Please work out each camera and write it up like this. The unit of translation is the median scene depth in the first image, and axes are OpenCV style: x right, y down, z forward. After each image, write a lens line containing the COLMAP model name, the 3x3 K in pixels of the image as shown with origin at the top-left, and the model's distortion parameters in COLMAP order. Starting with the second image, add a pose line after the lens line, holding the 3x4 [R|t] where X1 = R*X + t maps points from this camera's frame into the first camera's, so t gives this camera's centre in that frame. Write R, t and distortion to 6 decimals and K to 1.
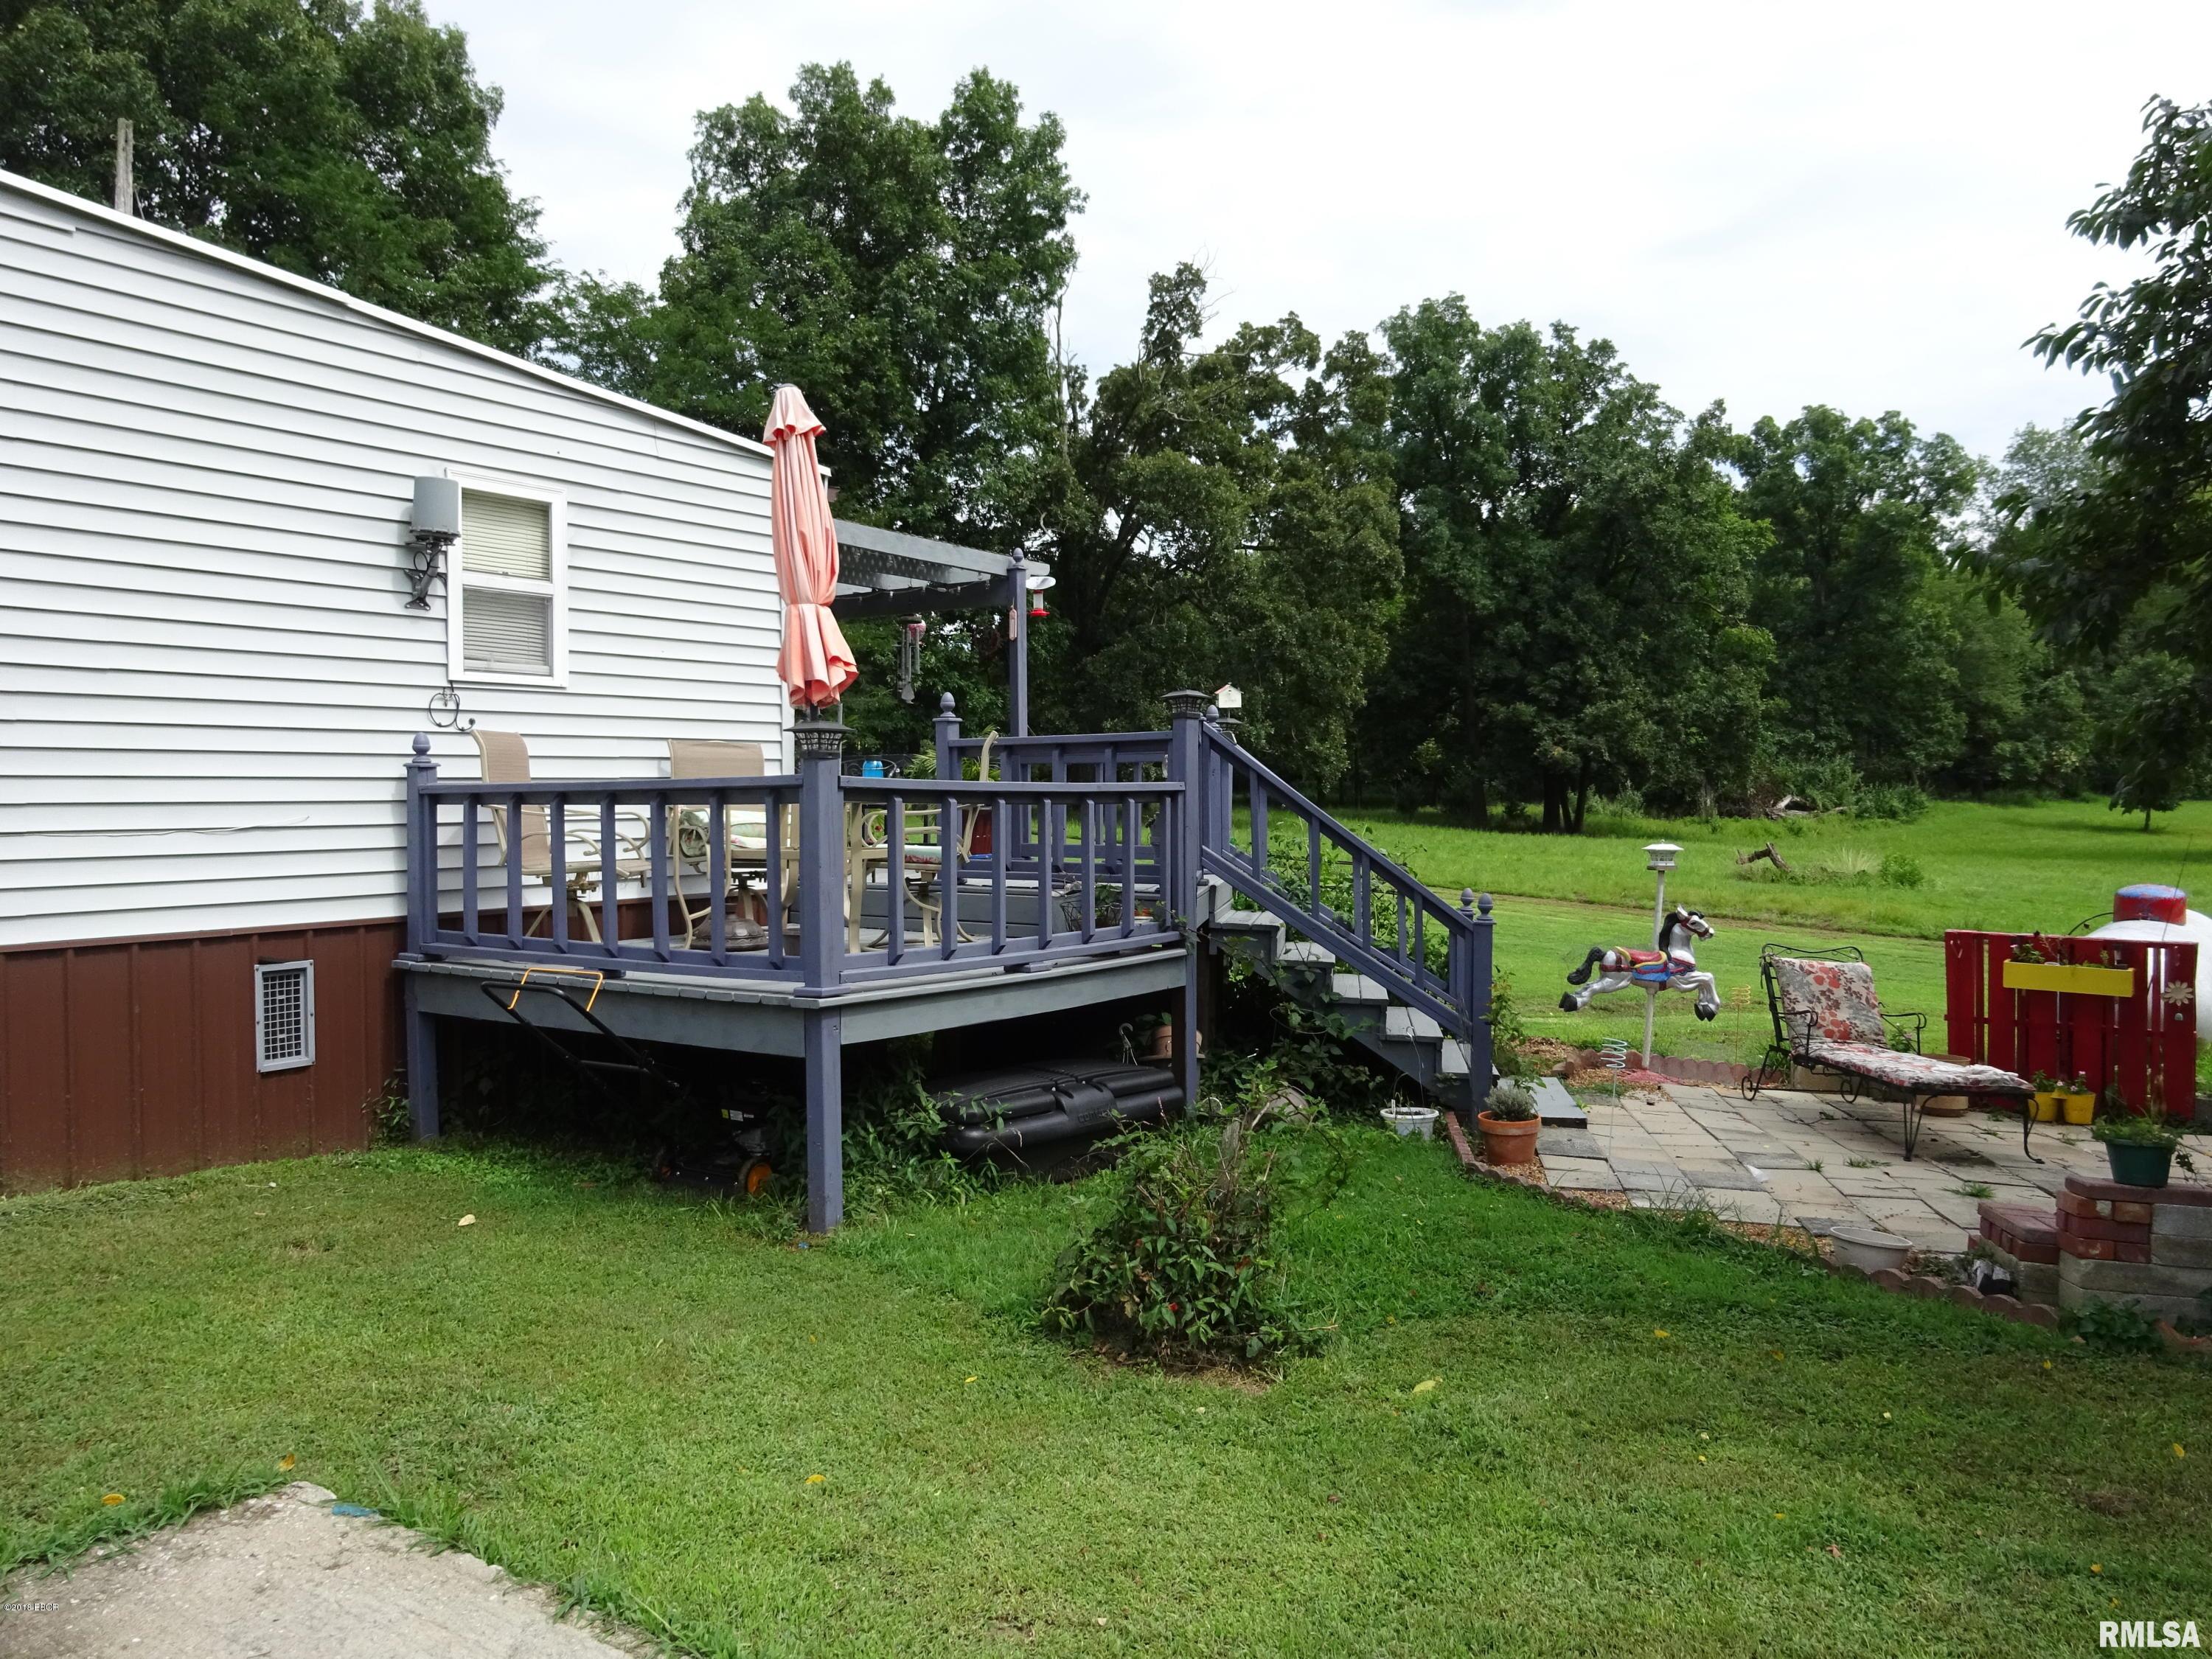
lens RADIAL K [[1652.3, 0, 1105.8], [0, 1652.3, 830.1], [0, 0, 1]] dist [-0.004730, -0.000619]
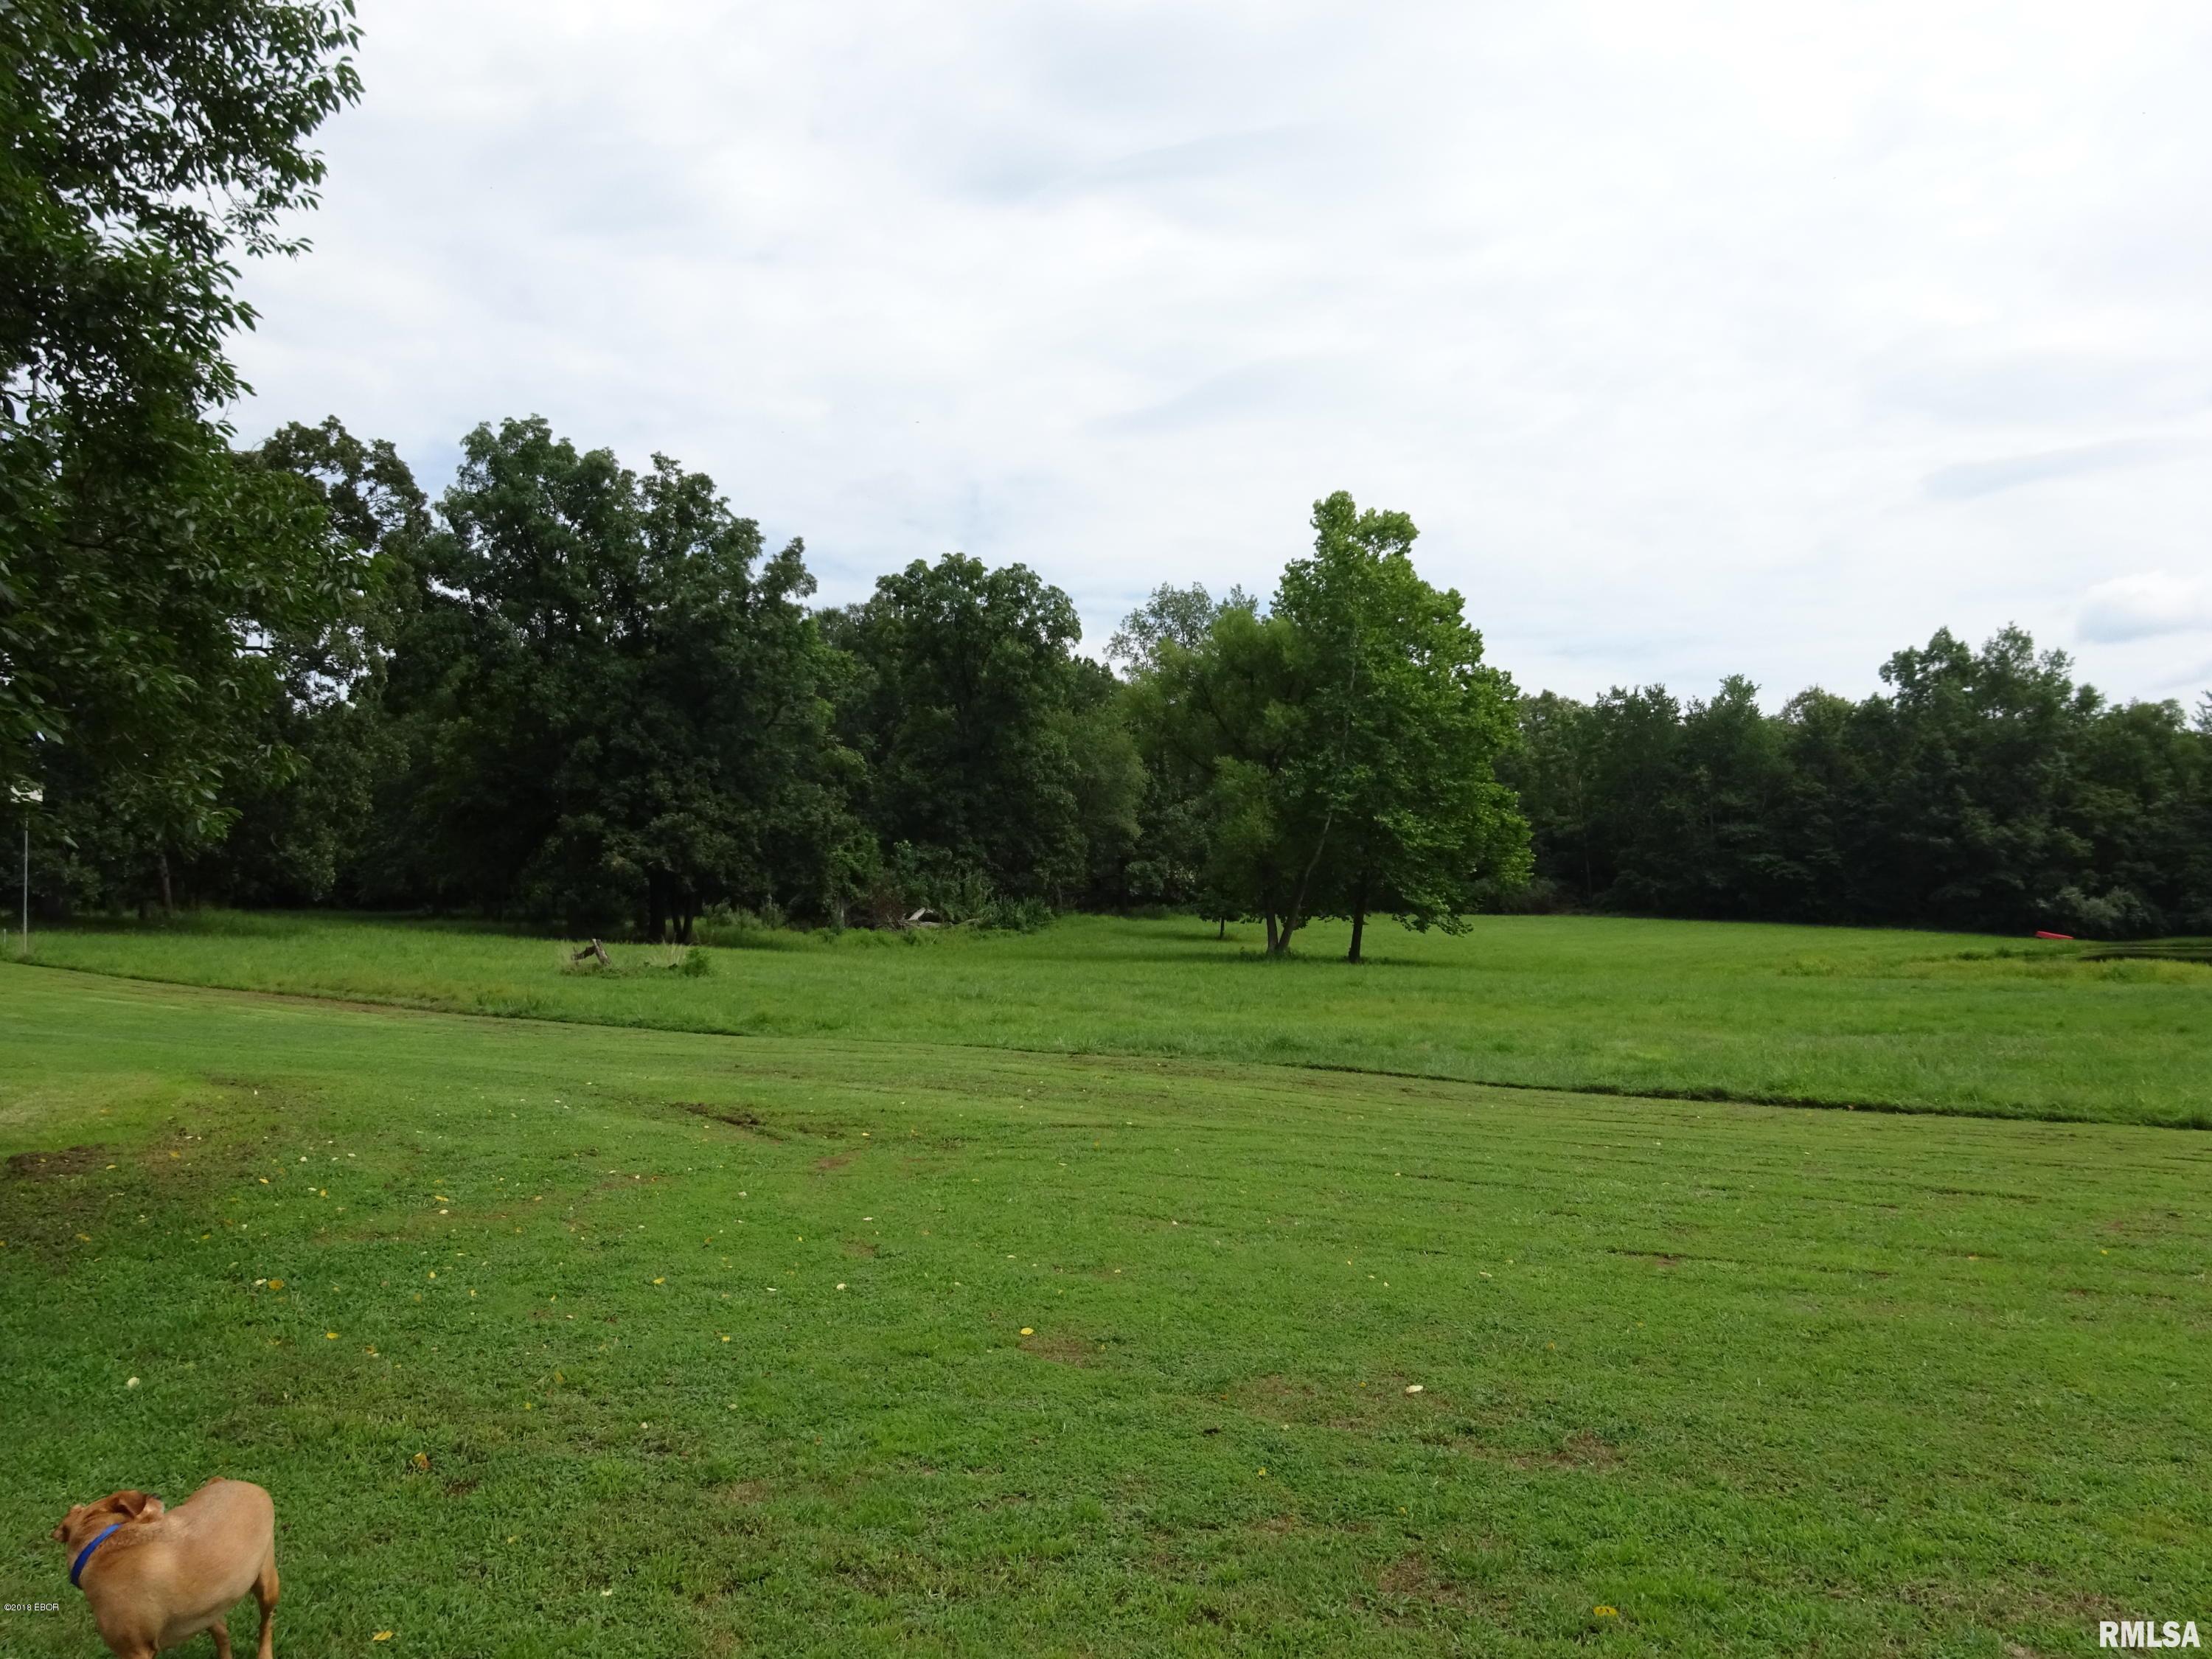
lens RADIAL K [[1652.3, 0, 1106.2], [0, 1652.3, 826.1], [0, 0, 1]] dist [-0.004730, -0.000619]
pose [[0.935579, 0.017948, 0.352660, 0.159814], [0.009039, 0.997163, -0.074728, 0.008078], [-0.353001, 0.073102, 0.932763, -0.055384]]
